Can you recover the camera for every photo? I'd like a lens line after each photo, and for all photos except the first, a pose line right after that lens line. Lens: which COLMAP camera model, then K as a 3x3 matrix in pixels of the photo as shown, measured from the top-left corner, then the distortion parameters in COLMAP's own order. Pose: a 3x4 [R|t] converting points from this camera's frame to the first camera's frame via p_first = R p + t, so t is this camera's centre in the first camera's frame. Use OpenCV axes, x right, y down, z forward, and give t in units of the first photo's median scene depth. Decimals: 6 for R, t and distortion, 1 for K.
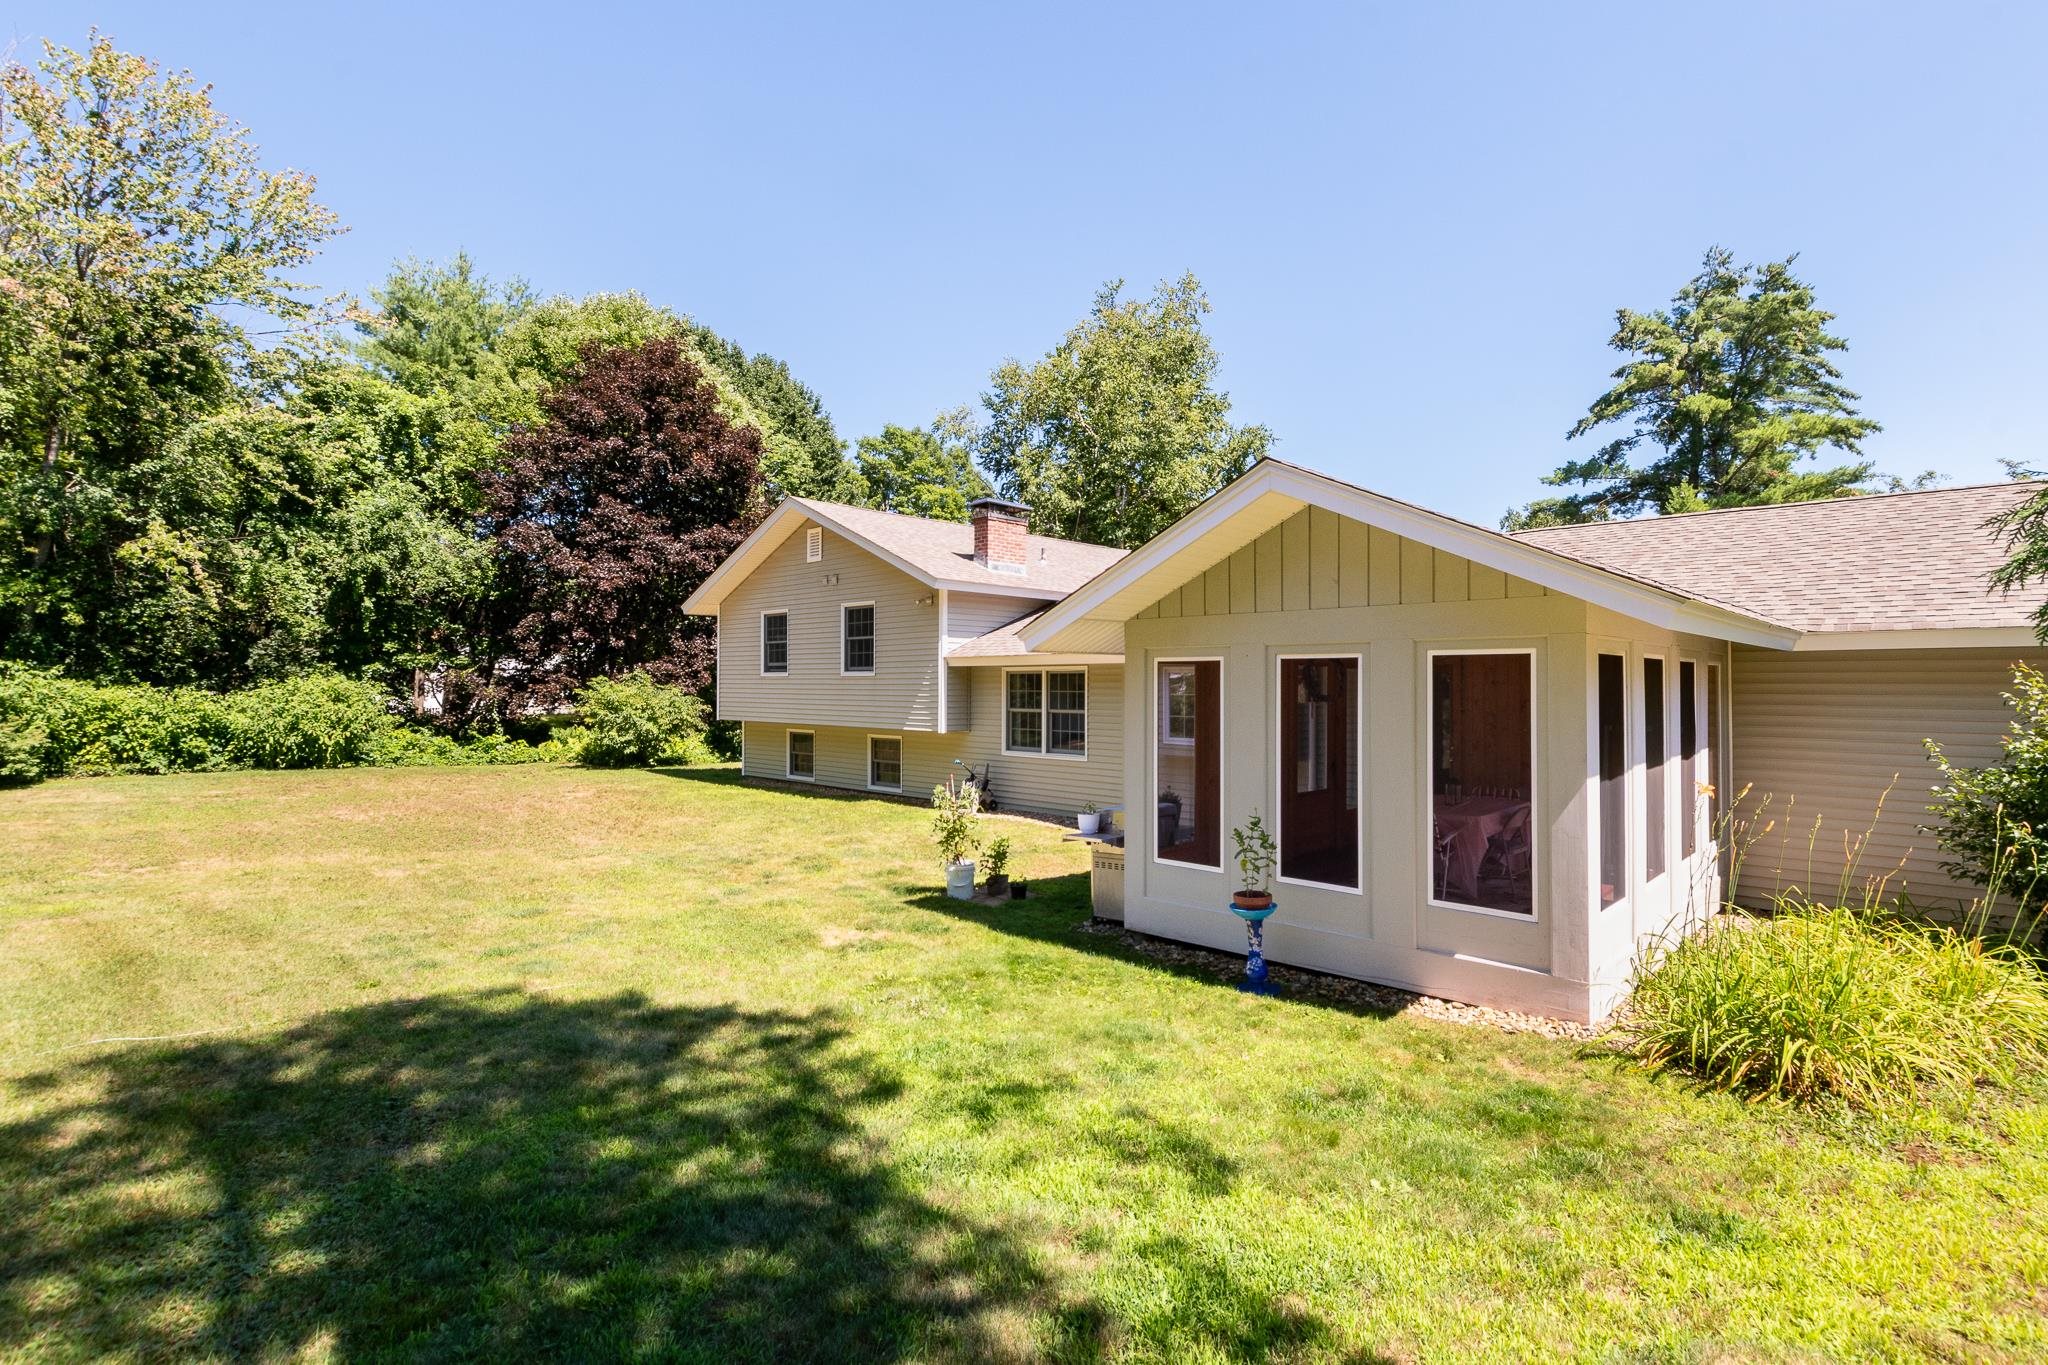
lens RADIAL K [[965.1, 0, 1143.4], [0, 965.1, 679.9], [0, 0, 1]] dist [-0.001121, -0.000467]
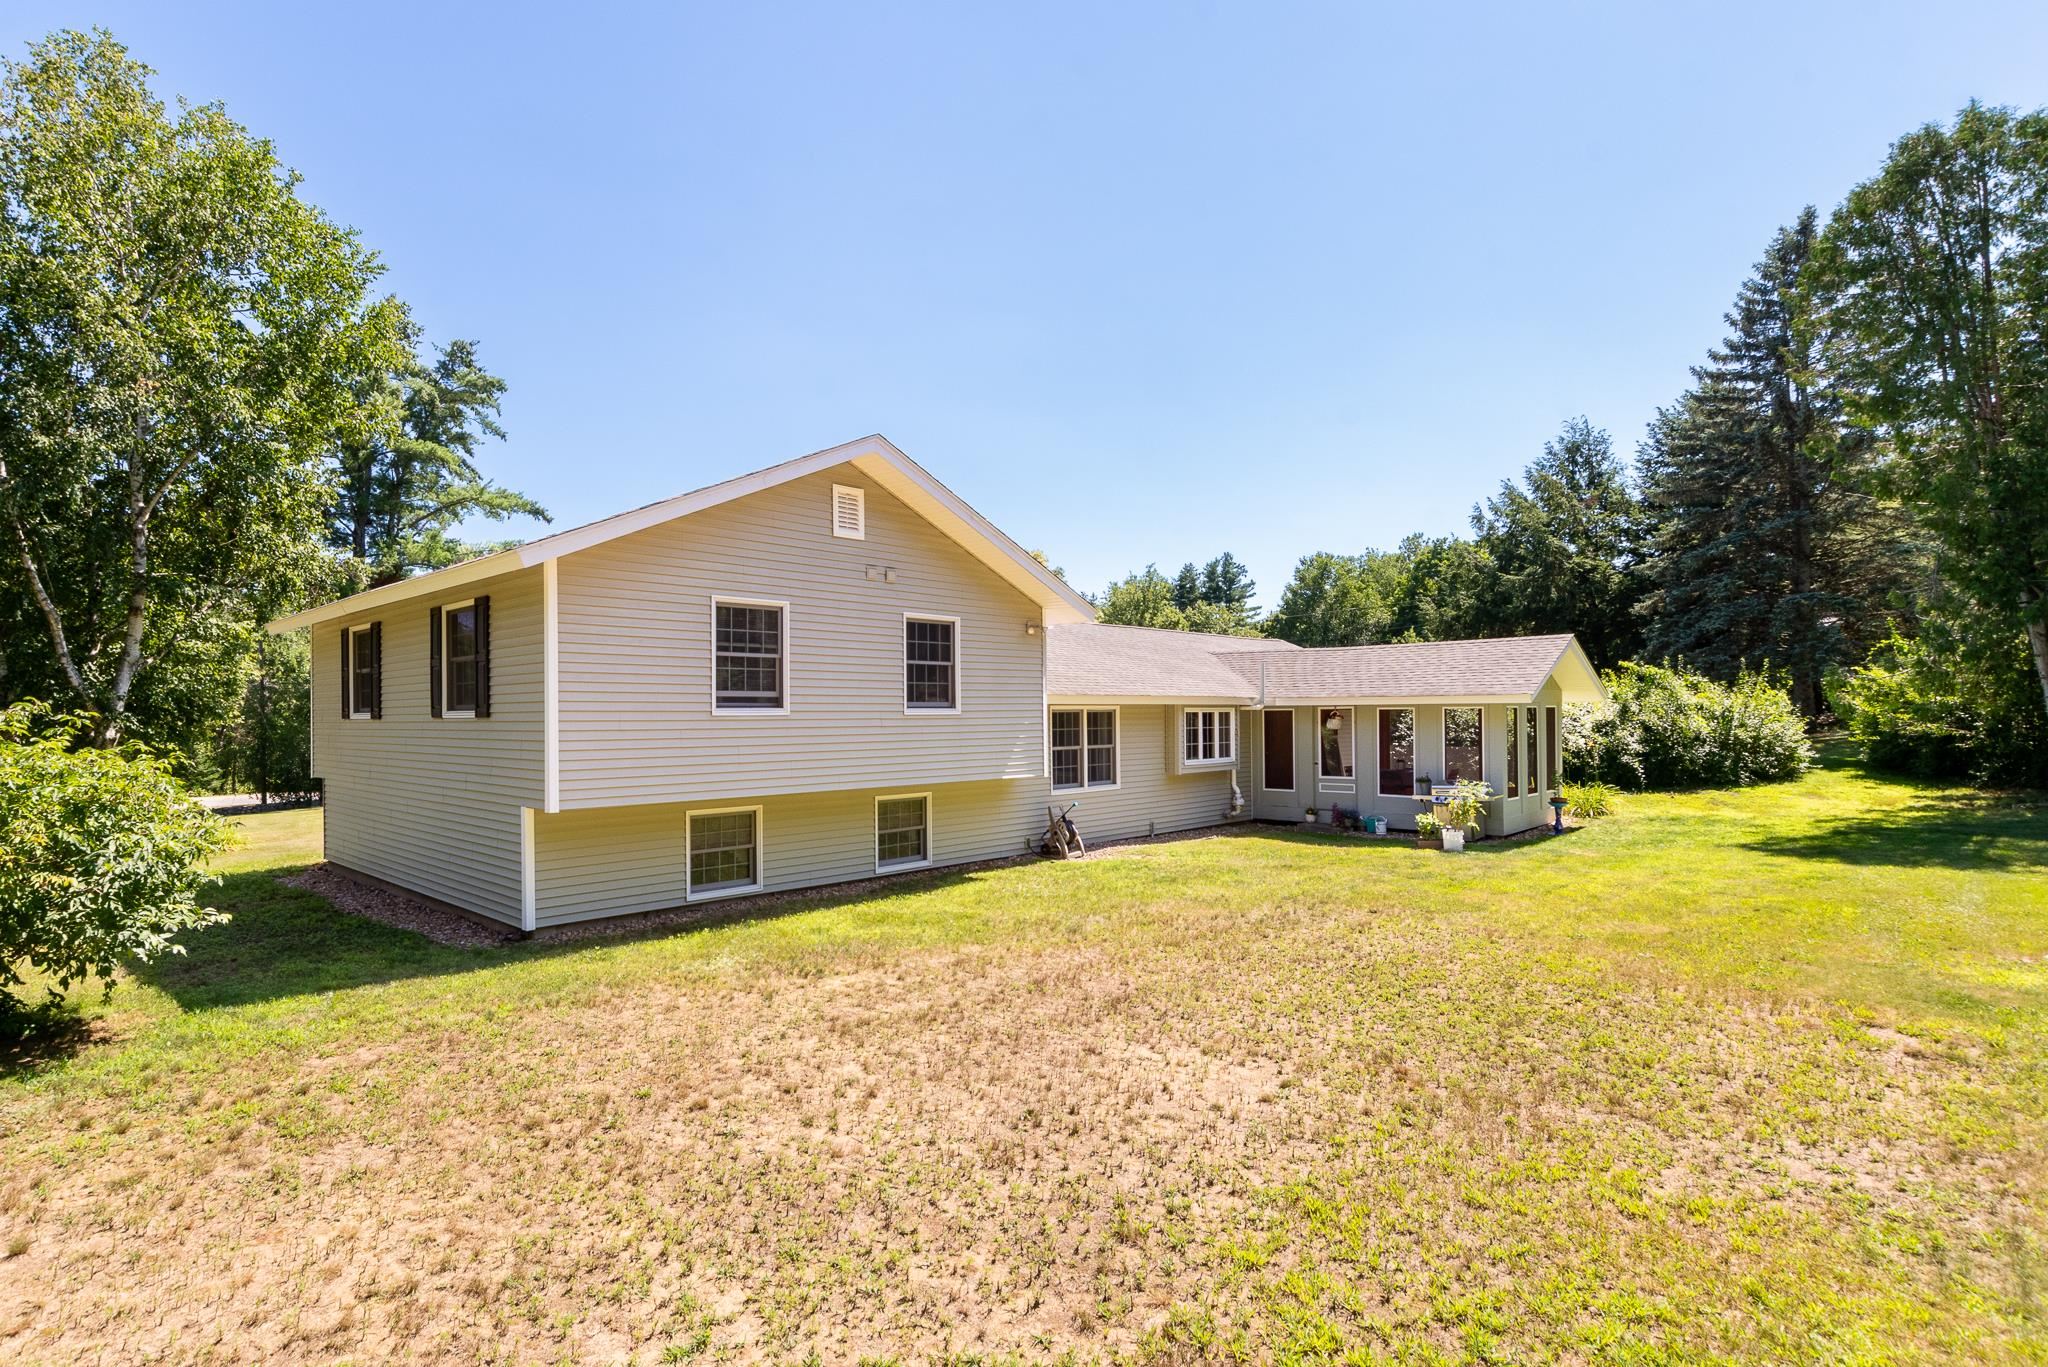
lens RADIAL K [[962.4, 0, 998.6], [0, 962.4, 706.5], [0, 0, 1]] dist [-0.000513, -0.000672]
pose [[0.064831, 0.012087, 0.997823, -1.008865], [0.010894, 0.999858, -0.012819, -0.000442], [-0.997837, 0.011701, 0.064690, 0.887349]]
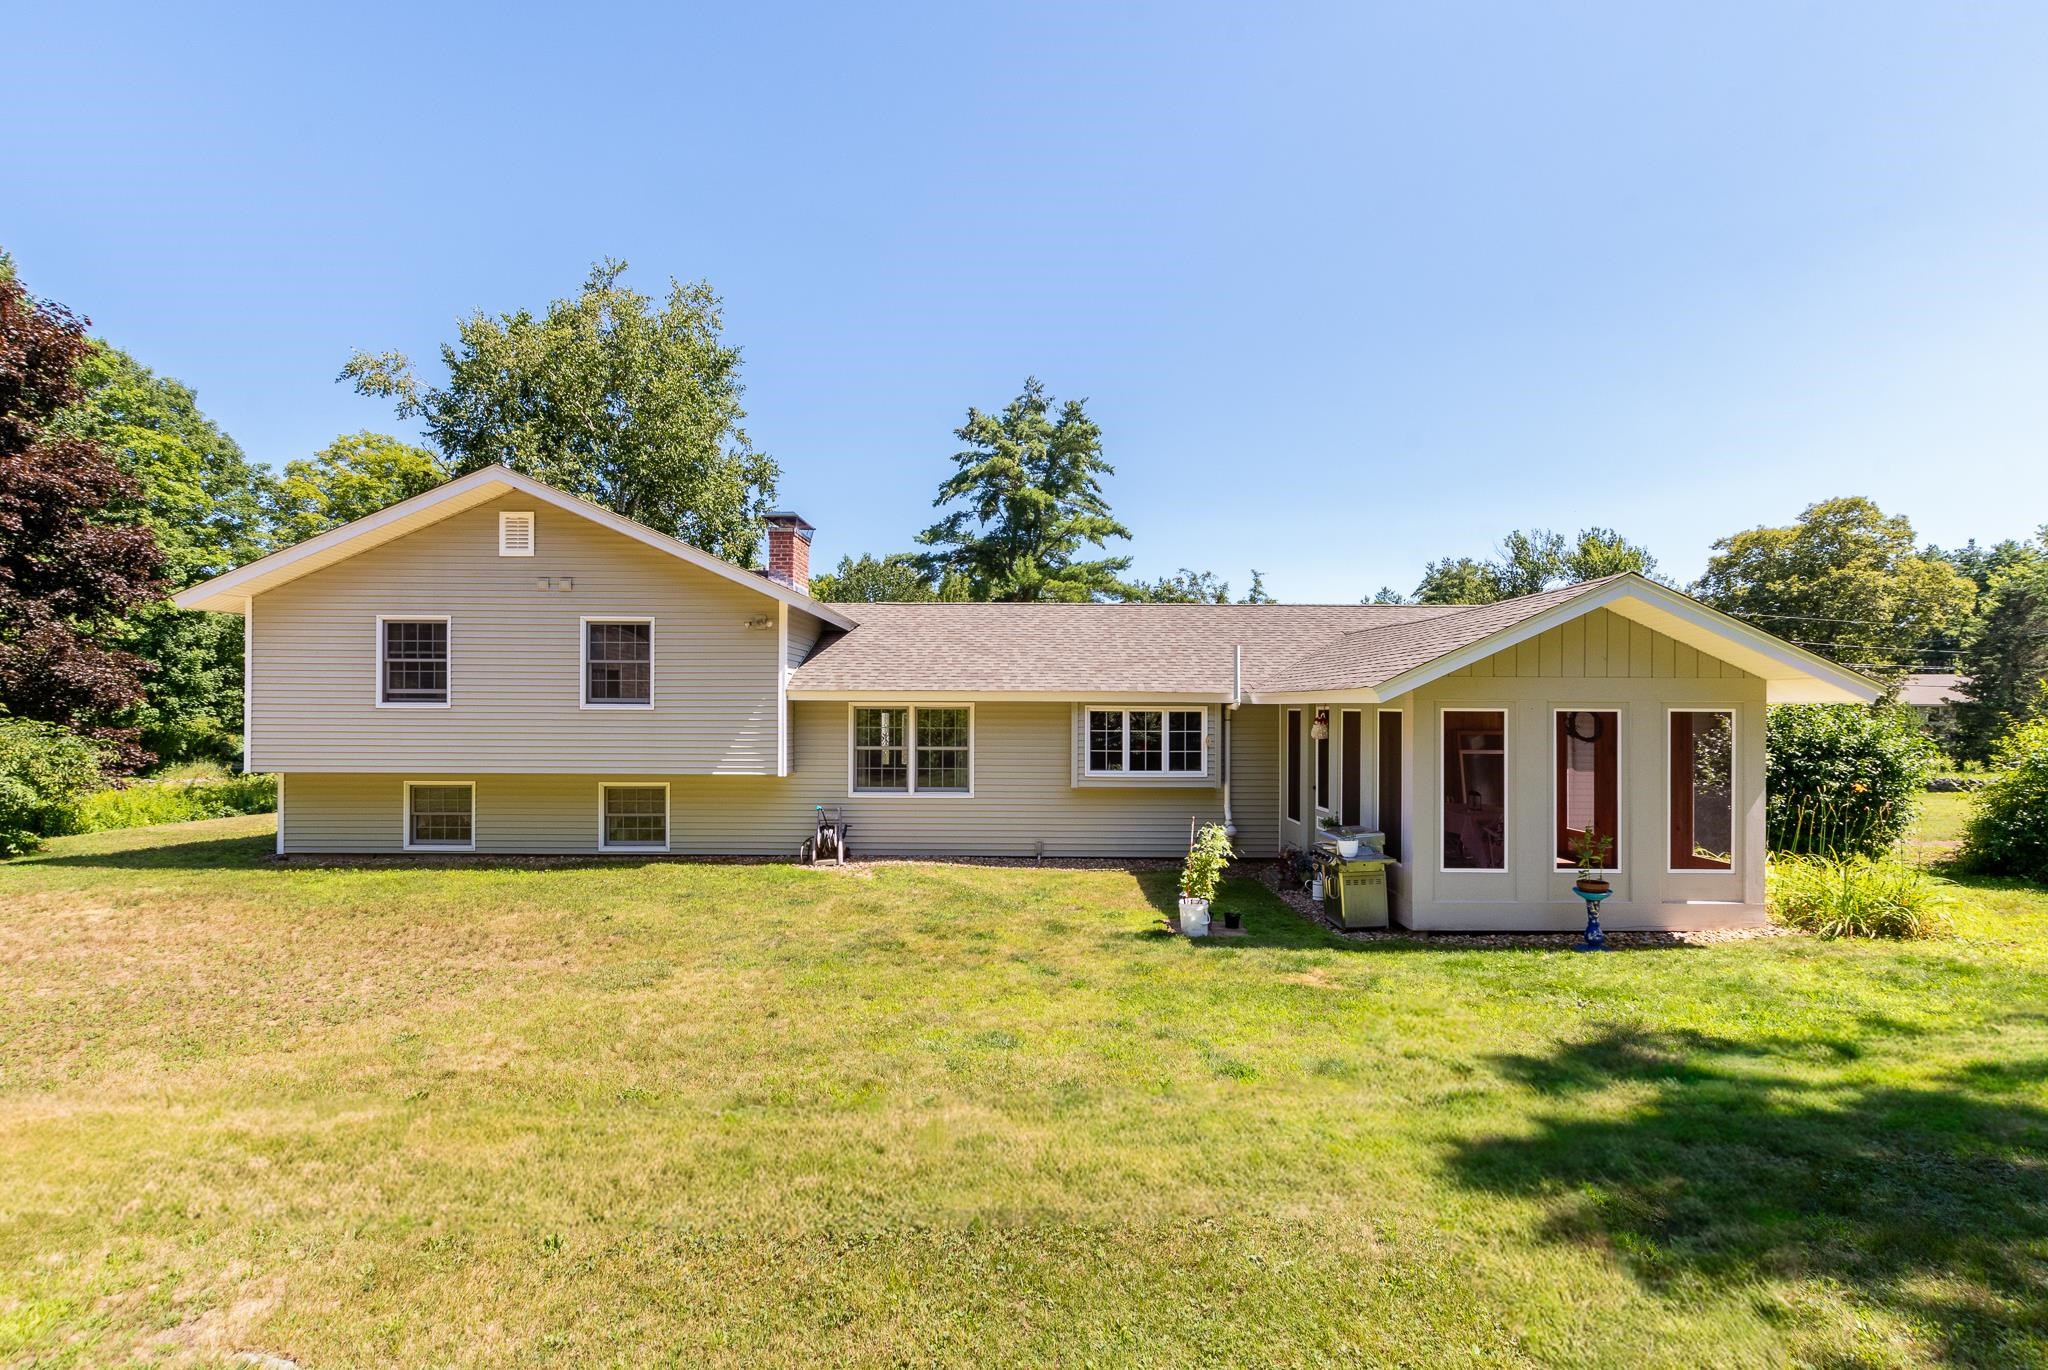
lens RADIAL K [[887.0, 0, 1056.5], [0, 887.0, 709.6], [0, 0, 1]] dist [0.008956, -0.000367]
pose [[0.748687, 0.002510, 0.662919, -0.501269], [-0.007478, 0.999961, 0.004659, -0.010174], [-0.662882, -0.008446, 0.748677, 0.210065]]
